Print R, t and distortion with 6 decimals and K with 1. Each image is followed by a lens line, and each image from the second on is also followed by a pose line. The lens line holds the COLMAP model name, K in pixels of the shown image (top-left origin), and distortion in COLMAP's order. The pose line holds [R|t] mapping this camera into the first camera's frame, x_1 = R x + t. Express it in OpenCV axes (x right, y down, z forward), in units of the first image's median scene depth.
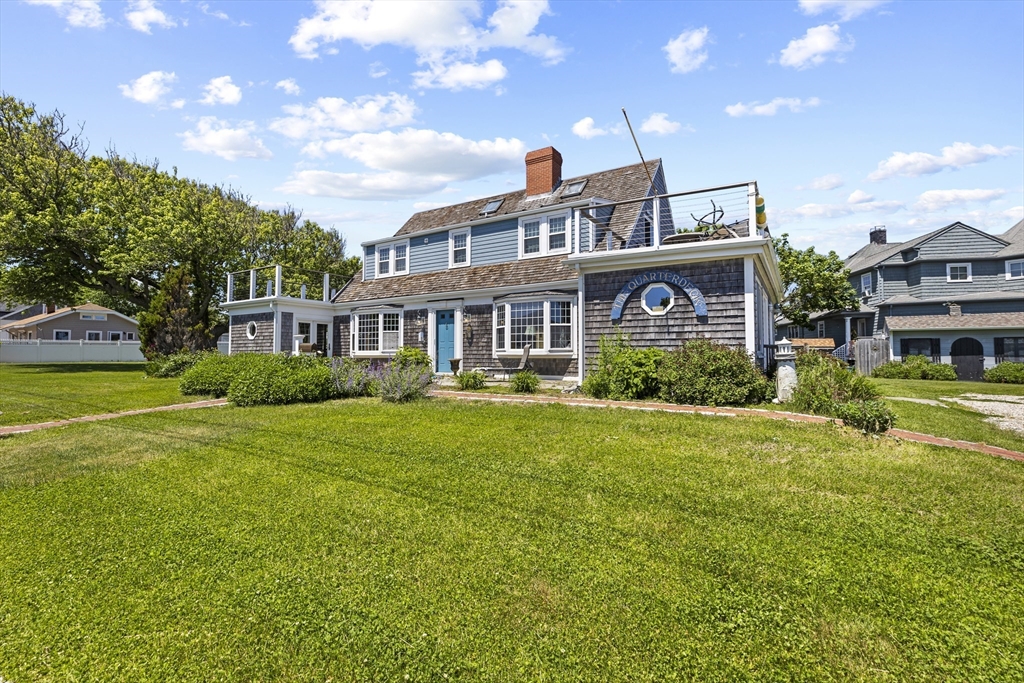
lens RADIAL K [[459.9, 0, 512.1], [0, 459.9, 336.5], [0, 0, 1]] dist [-0.013679, 0.006003]
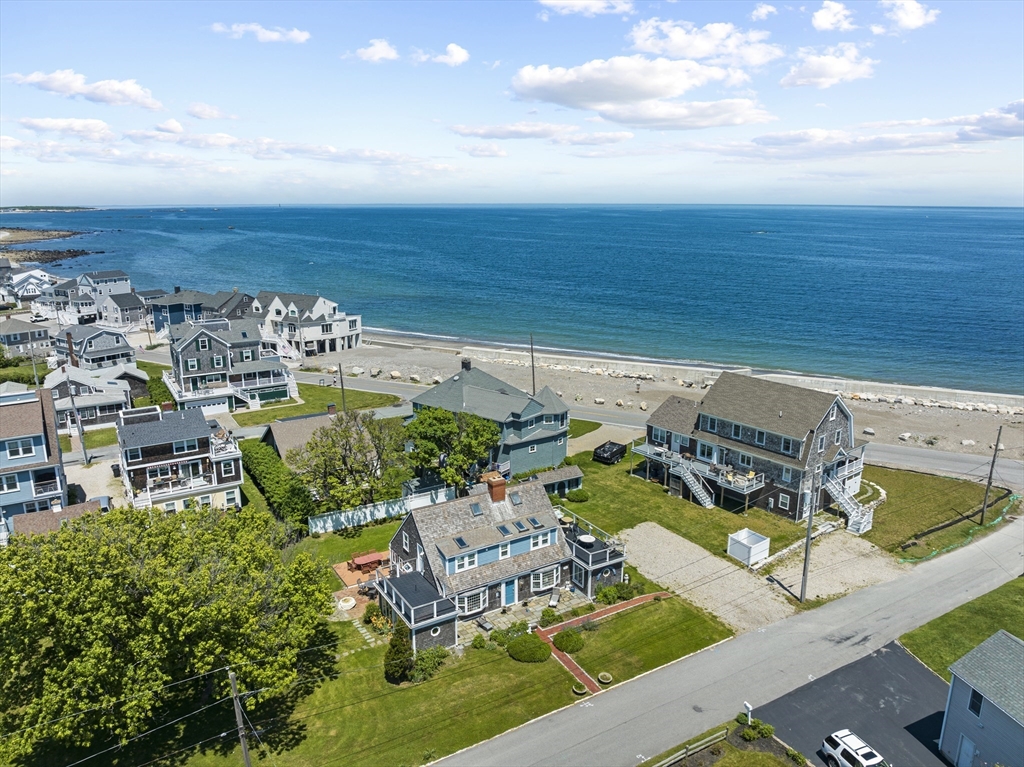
lens RADIAL K [[722.6, 0, 512.0], [0, 722.6, 383.5], [0, 0, 1]] dist [-0.043601, -0.001290]
pose [[0.436448, -0.218323, 0.872839, -3.013696], [-0.037477, 0.964859, 0.260080, -1.911259], [-0.898949, -0.146223, 0.412929, -0.347850]]
